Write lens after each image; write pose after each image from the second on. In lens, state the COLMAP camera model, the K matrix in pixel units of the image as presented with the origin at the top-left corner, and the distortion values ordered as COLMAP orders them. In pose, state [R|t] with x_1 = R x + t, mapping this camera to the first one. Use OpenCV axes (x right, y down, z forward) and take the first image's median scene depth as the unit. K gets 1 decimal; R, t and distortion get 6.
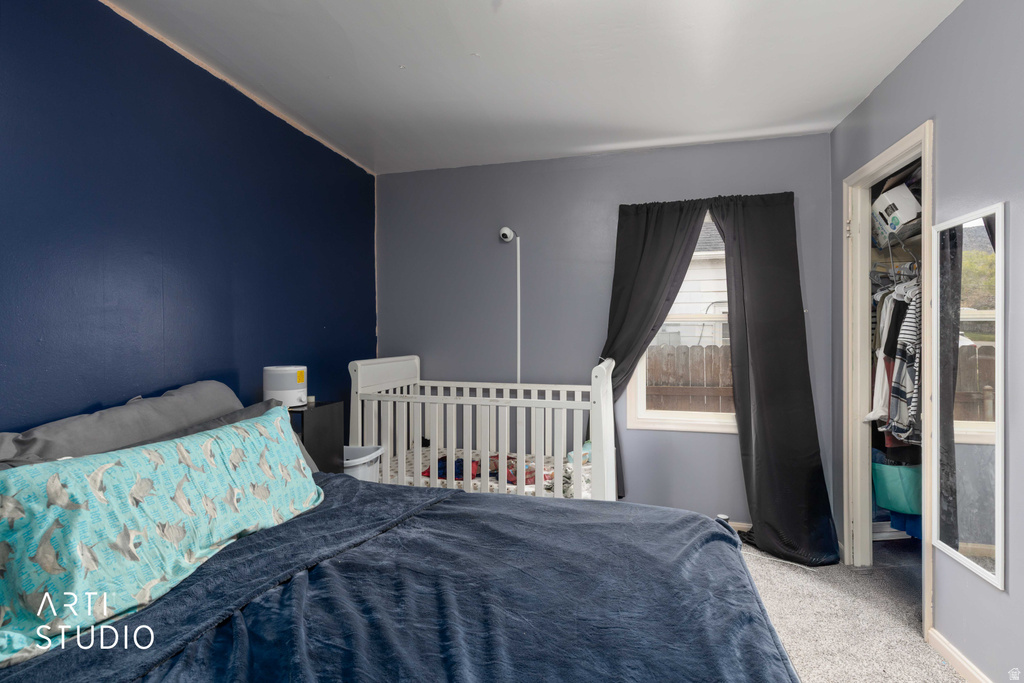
lens RADIAL K [[461.4, 0, 512.0], [0, 461.4, 341.5], [0, 0, 1]] dist [0.002356, -0.000238]
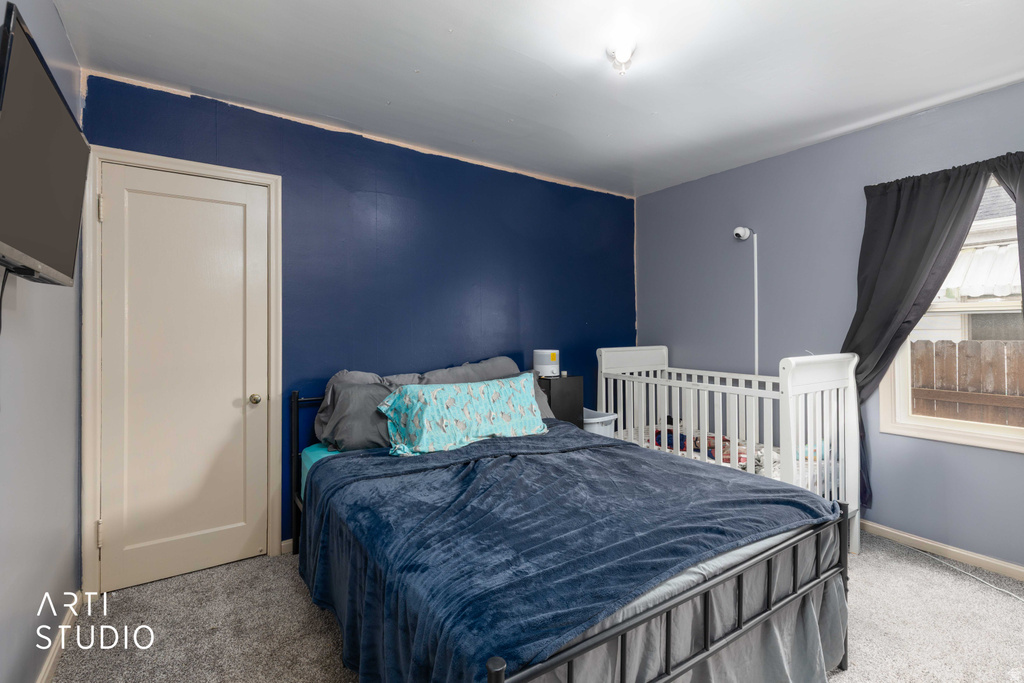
lens RADIAL K [[476.9, 0, 512.3], [0, 476.9, 333.2], [0, 0, 1]] dist [0.002634, 0.000221]
pose [[0.739873, 0.005313, -0.672725, 0.437978], [-0.005178, 0.999984, 0.002203, -0.003277], [0.672726, 0.001854, 0.739889, -0.216256]]
